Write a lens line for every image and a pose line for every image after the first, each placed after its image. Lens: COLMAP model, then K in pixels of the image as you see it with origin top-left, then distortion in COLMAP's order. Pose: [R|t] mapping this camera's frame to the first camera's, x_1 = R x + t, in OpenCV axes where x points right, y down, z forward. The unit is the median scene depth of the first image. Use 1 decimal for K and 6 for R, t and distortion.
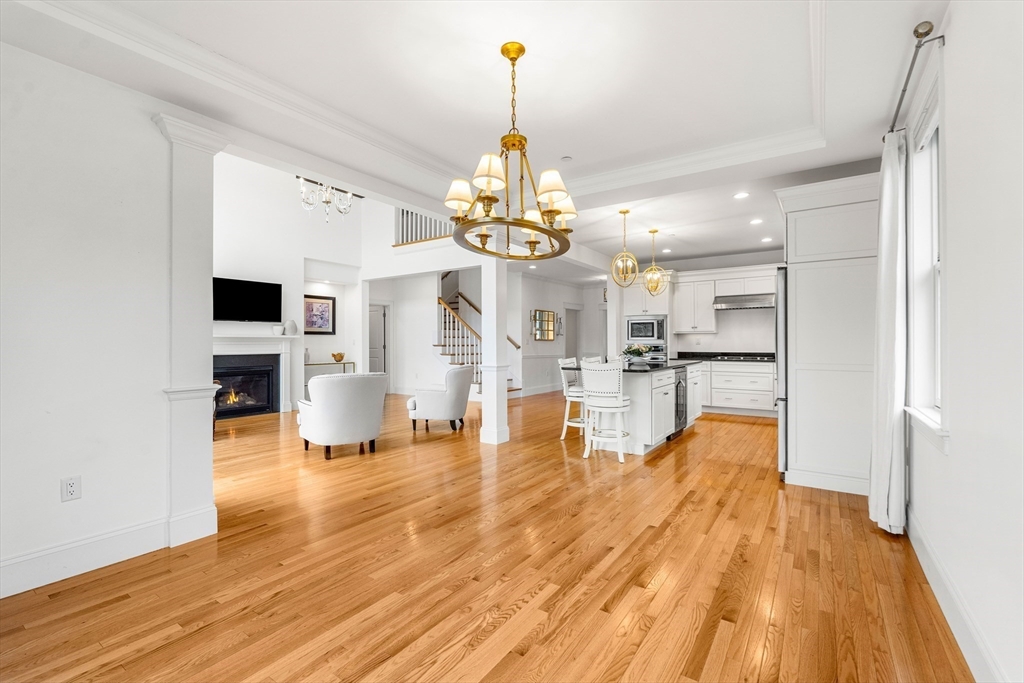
lens RADIAL K [[453.6, 0, 516.4], [0, 453.6, 336.0], [0, 0, 1]] dist [-0.003920, 0.000733]
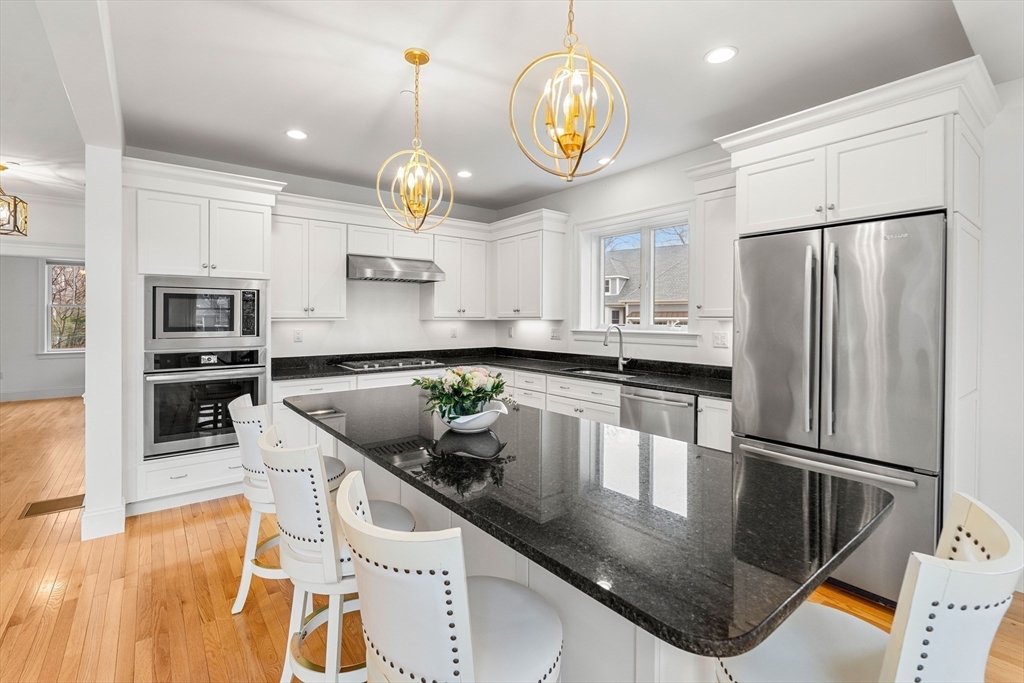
lens RADIAL K [[453.6, 0, 517.2], [0, 453.6, 313.9], [0, 0, 1]] dist [-0.003920, 0.000733]
pose [[0.294846, 0.007299, 0.955517, -0.018142], [-0.010201, 0.999938, -0.004490, -0.012672], [-0.955490, -0.008423, 0.294902, 0.582674]]
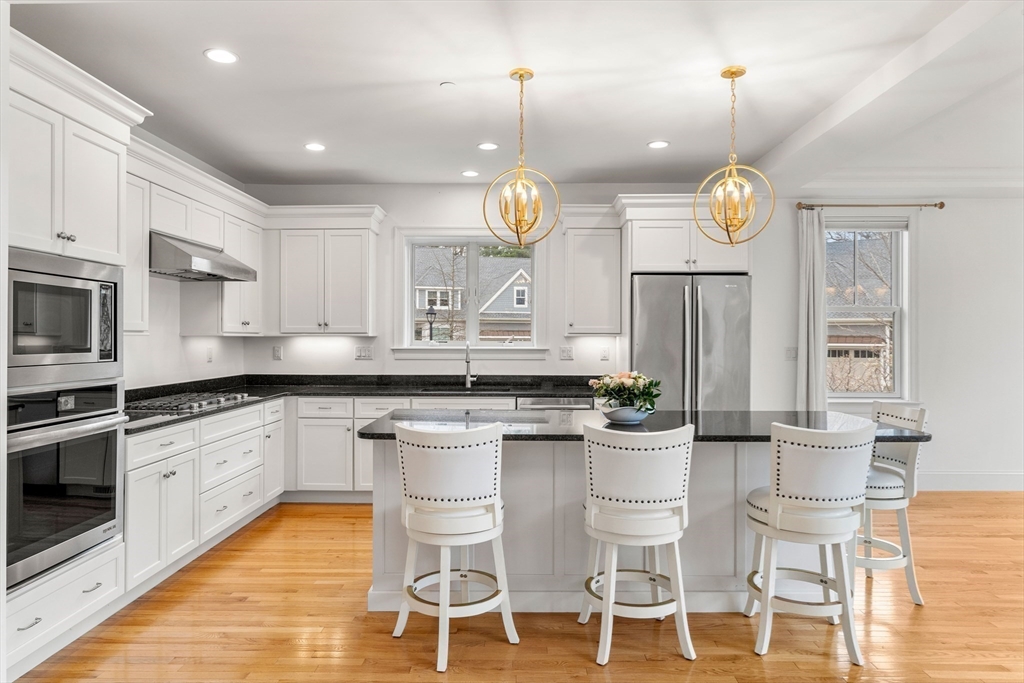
lens RADIAL K [[638.7, 0, 505.6], [0, 638.7, 331.6], [0, 0, 1]] dist [0.007713, 0.000679]
pose [[-0.546246, 0.006855, 0.837597, -0.096212], [-0.011341, 0.999814, -0.015579, -0.004906], [-0.837548, -0.018009, -0.546067, 0.931102]]
